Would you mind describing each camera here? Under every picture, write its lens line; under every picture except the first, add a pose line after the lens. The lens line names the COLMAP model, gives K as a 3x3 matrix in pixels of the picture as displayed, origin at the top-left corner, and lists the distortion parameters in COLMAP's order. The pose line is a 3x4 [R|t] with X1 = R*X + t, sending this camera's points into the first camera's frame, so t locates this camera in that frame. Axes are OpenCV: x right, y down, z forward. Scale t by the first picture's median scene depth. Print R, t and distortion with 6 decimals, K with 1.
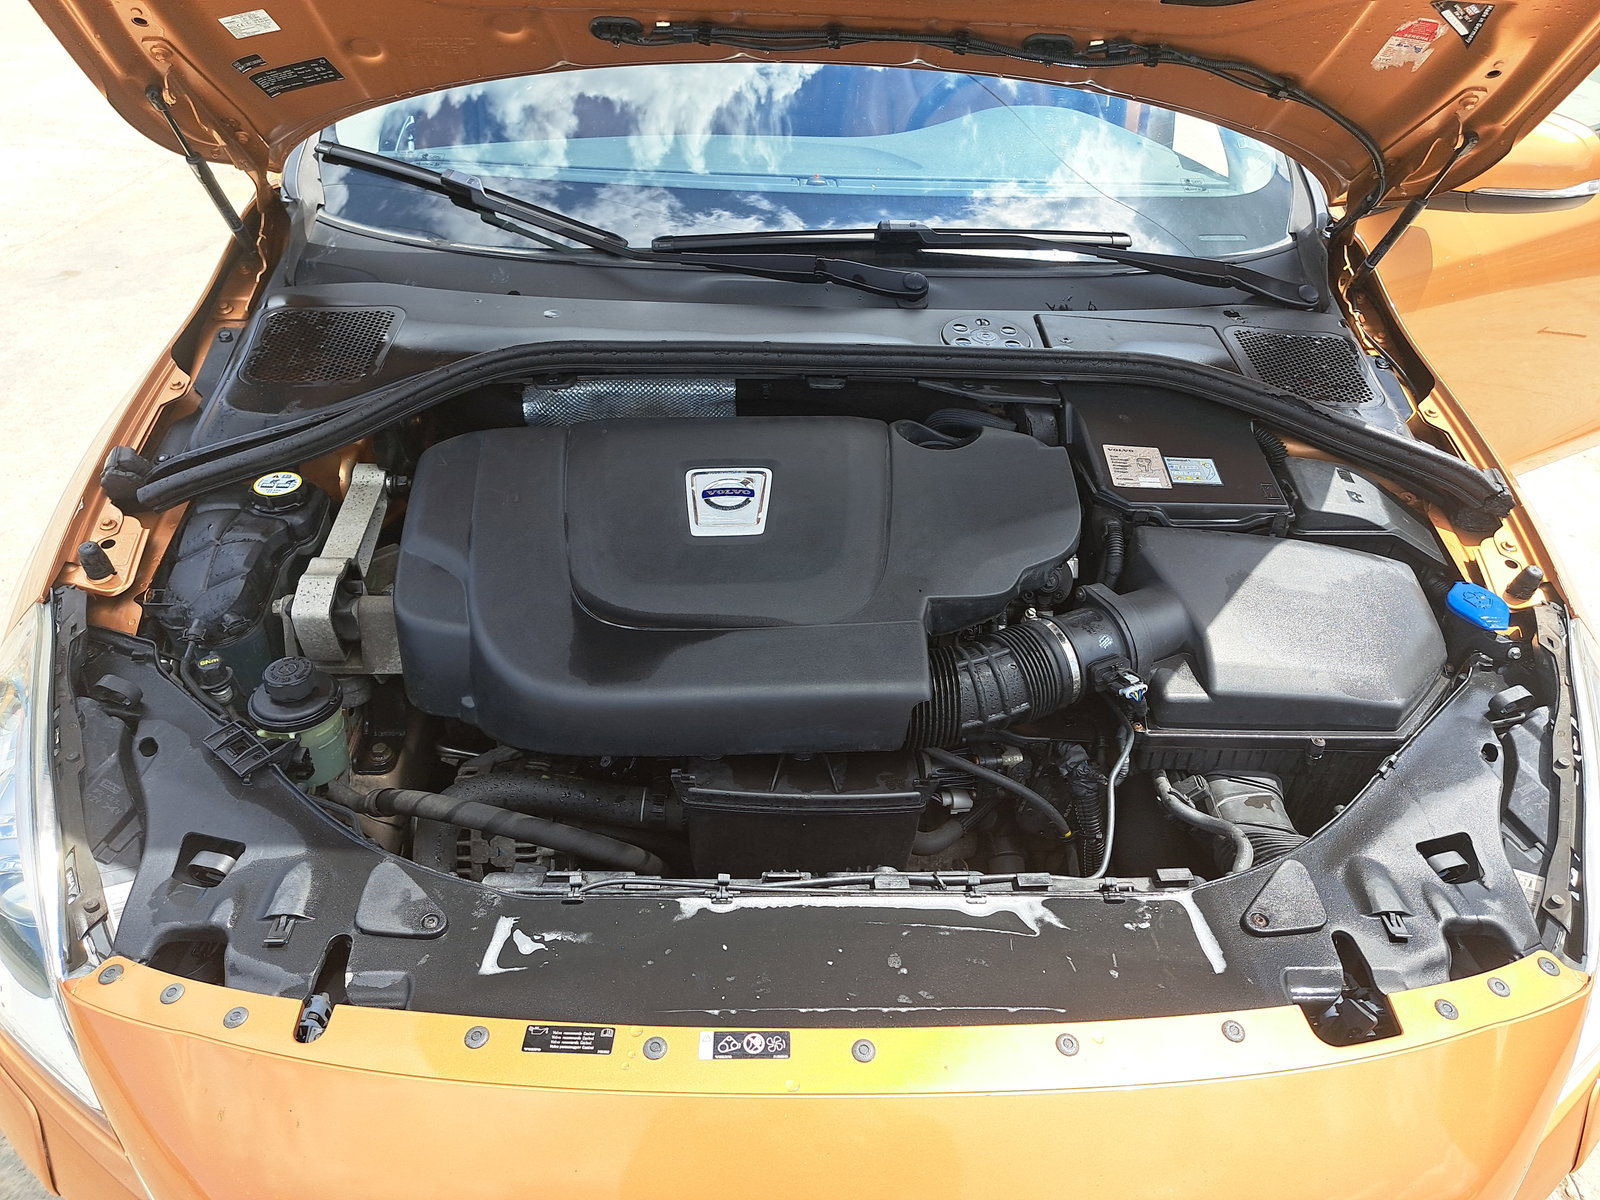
lens RADIAL K [[1203.7, 0, 812.5], [0, 1203.7, 594.4], [0, 0, 1]] dist [0.082858, -0.086703]
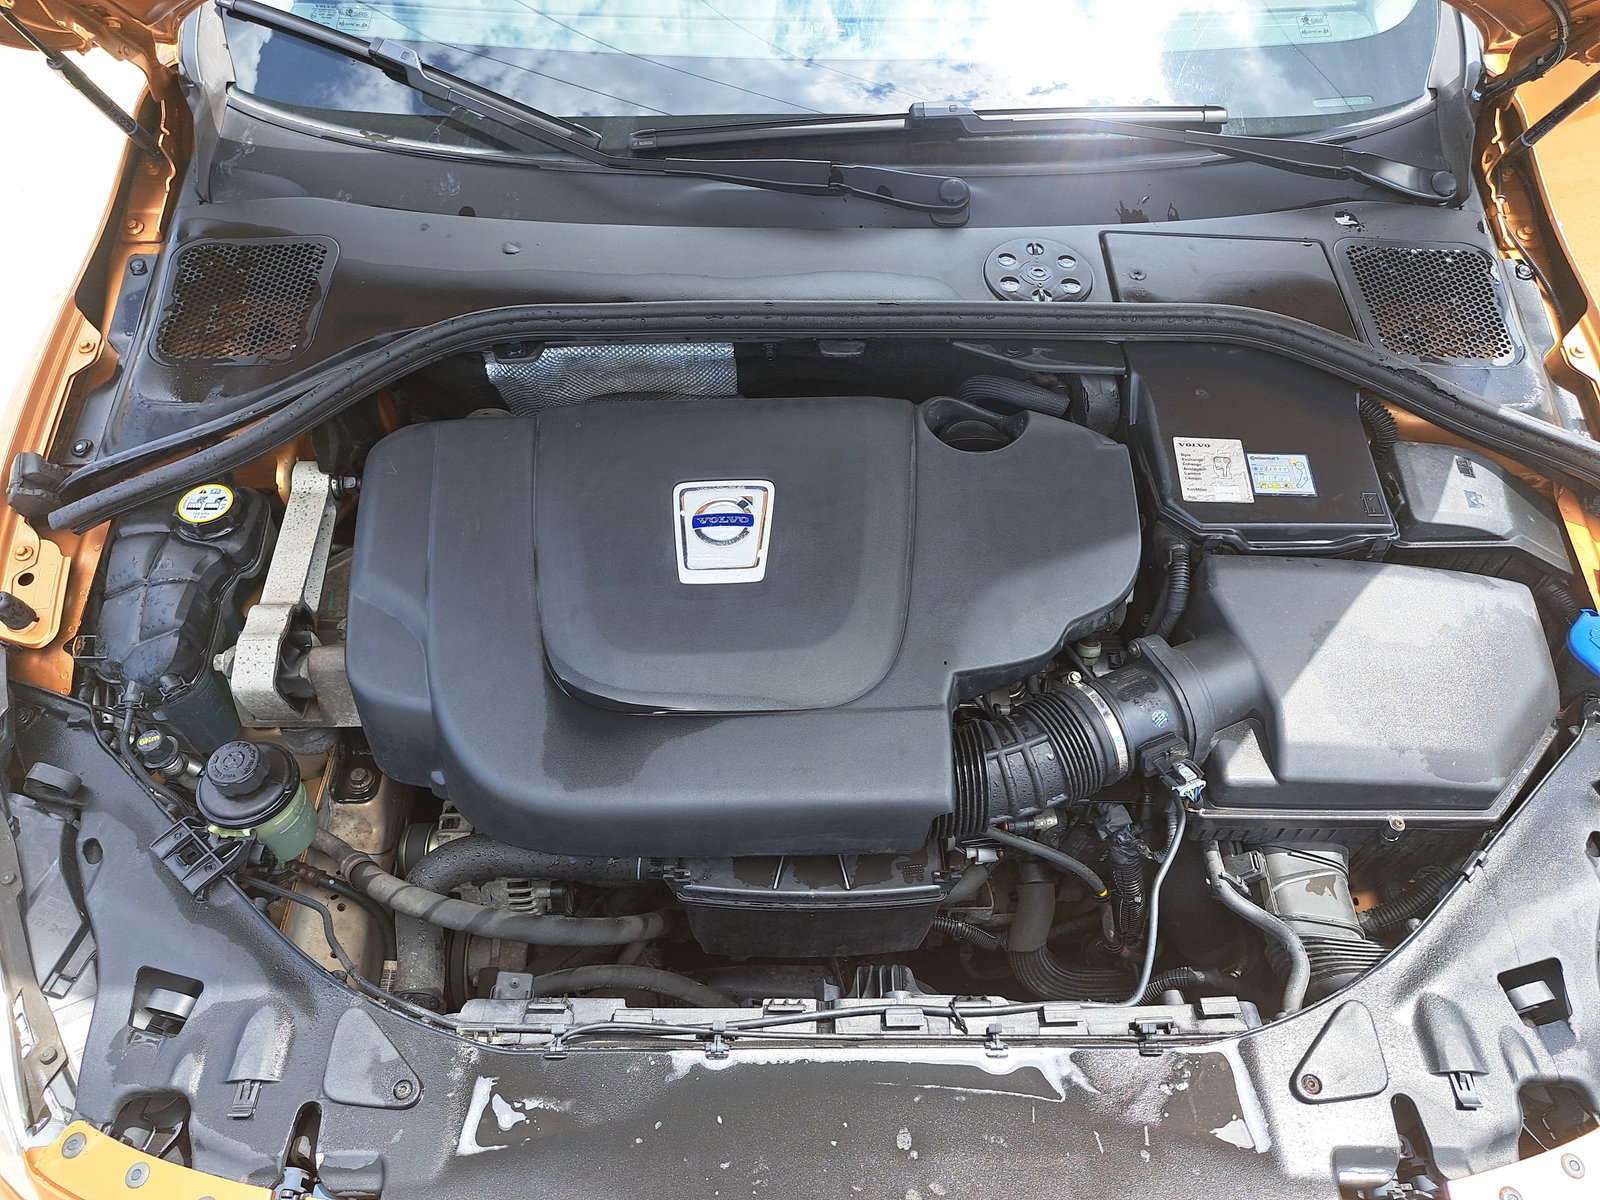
lens RADIAL K [[1202.0, 0, 799.7], [0, 1202.0, 659.4], [0, 0, 1]] dist [0.058004, -0.049072]
pose [[0.999135, 0.001046, -0.041574, 0.020037], [0.010402, 0.961622, 0.274179, -0.227384], [0.040266, -0.274375, 0.960779, 0.164696]]
